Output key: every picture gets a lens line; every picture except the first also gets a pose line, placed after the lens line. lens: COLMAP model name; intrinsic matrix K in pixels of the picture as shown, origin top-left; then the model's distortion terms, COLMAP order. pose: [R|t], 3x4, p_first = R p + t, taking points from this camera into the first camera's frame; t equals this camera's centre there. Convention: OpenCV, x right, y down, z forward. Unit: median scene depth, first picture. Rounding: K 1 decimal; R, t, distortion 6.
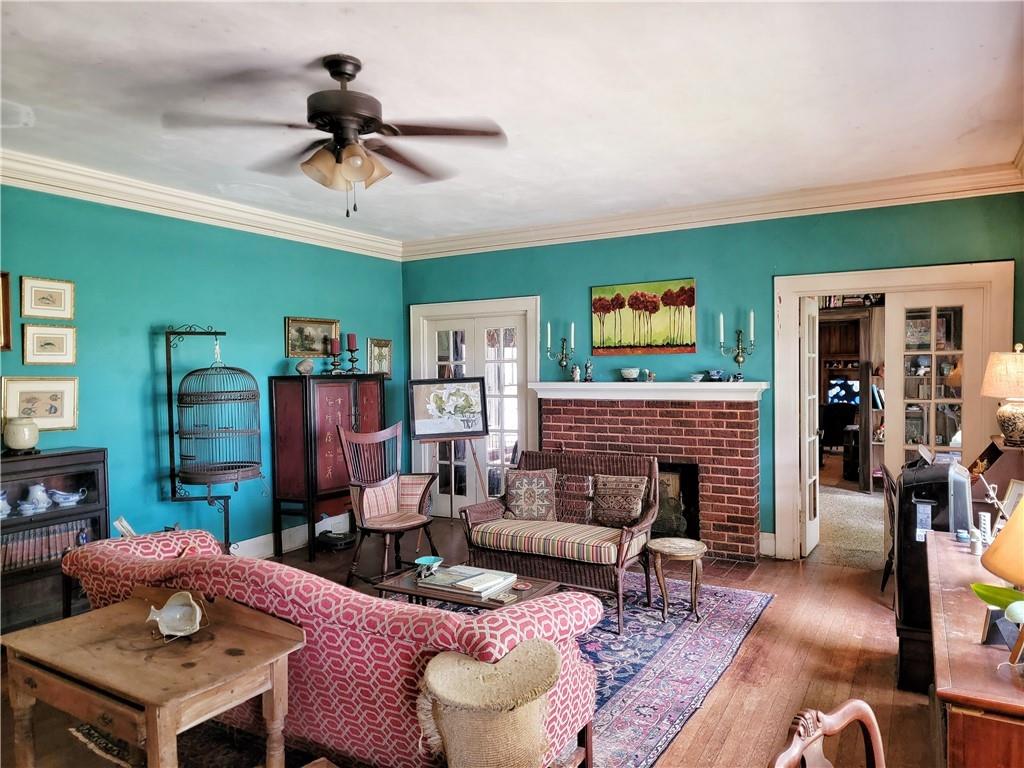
lens RADIAL K [[707.6, 0, 513.5], [0, 707.6, 380.8], [0, 0, 1]] dist [0.089106, -0.071849]
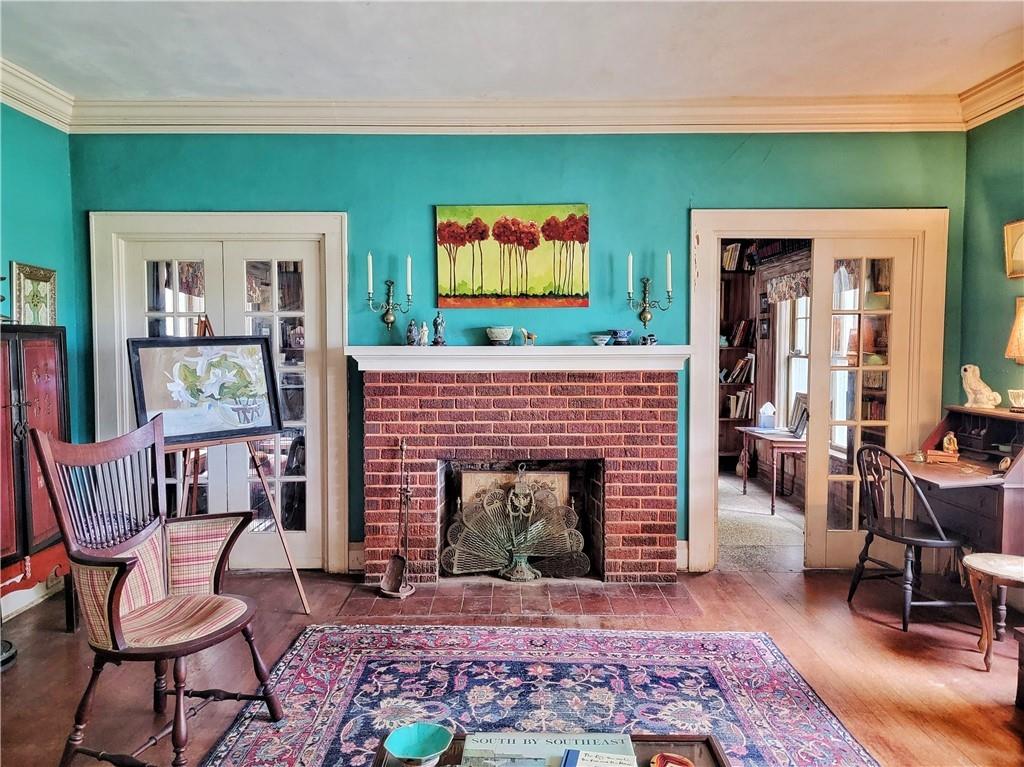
lens RADIAL K [[707.6, 0, 513.5], [0, 707.6, 380.3], [0, 0, 1]] dist [0.089106, -0.071849]
pose [[0.869685, -0.012180, 0.493457, -0.172405], [-0.000511, 0.999673, 0.025576, 0.017738], [-0.493607, -0.022495, 0.869394, 0.396659]]
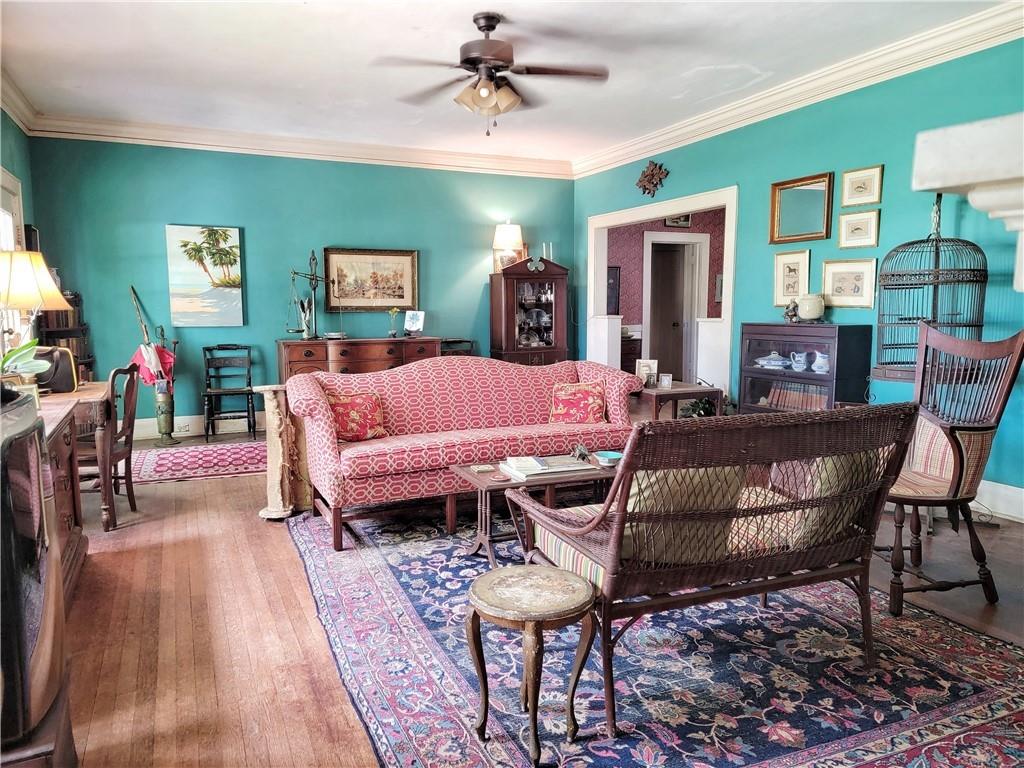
lens RADIAL K [[707.6, 0, 513.5], [0, 707.6, 380.8], [0, 0, 1]] dist [0.089106, -0.071849]
pose [[-0.574013, 0.109509, -0.811491, 0.438262], [-0.002582, 0.990770, 0.135529, 0.023482], [0.818842, 0.079891, -0.568432, 0.911339]]
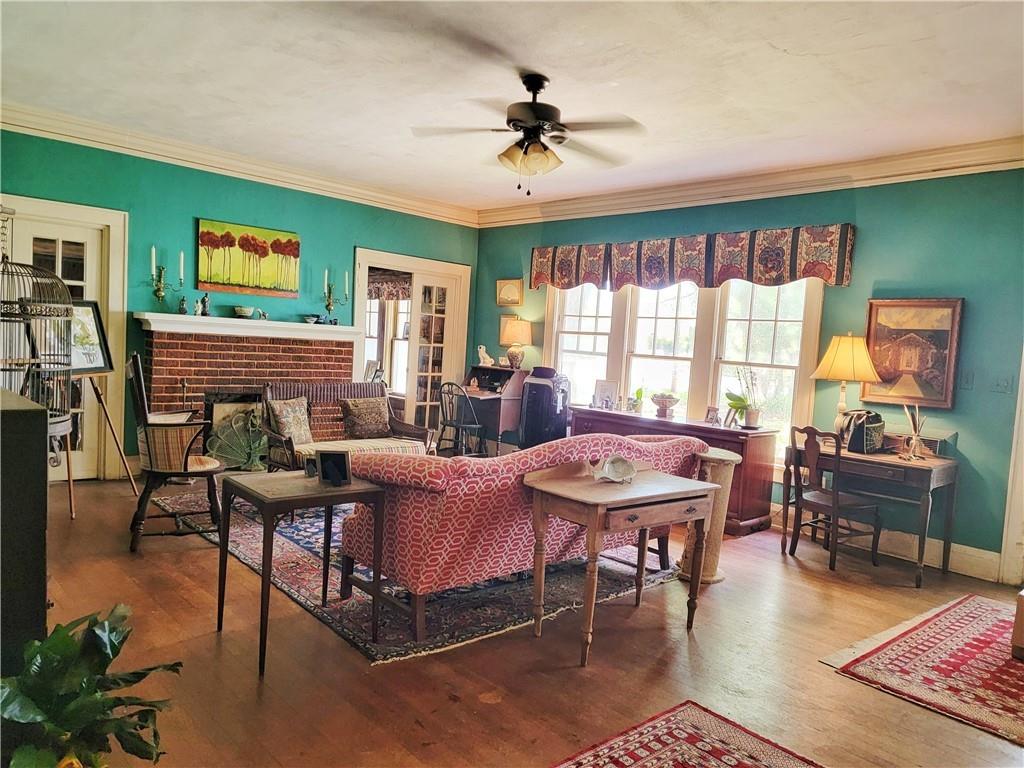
lens RADIAL K [[707.6, 0, 513.5], [0, 707.6, 380.8], [0, 0, 1]] dist [0.089106, -0.071849]
pose [[0.300923, -0.021606, 0.953404, -0.751449], [-0.046736, 0.998208, 0.037373, 0.035014], [-0.952503, -0.055804, 0.299374, 0.301457]]
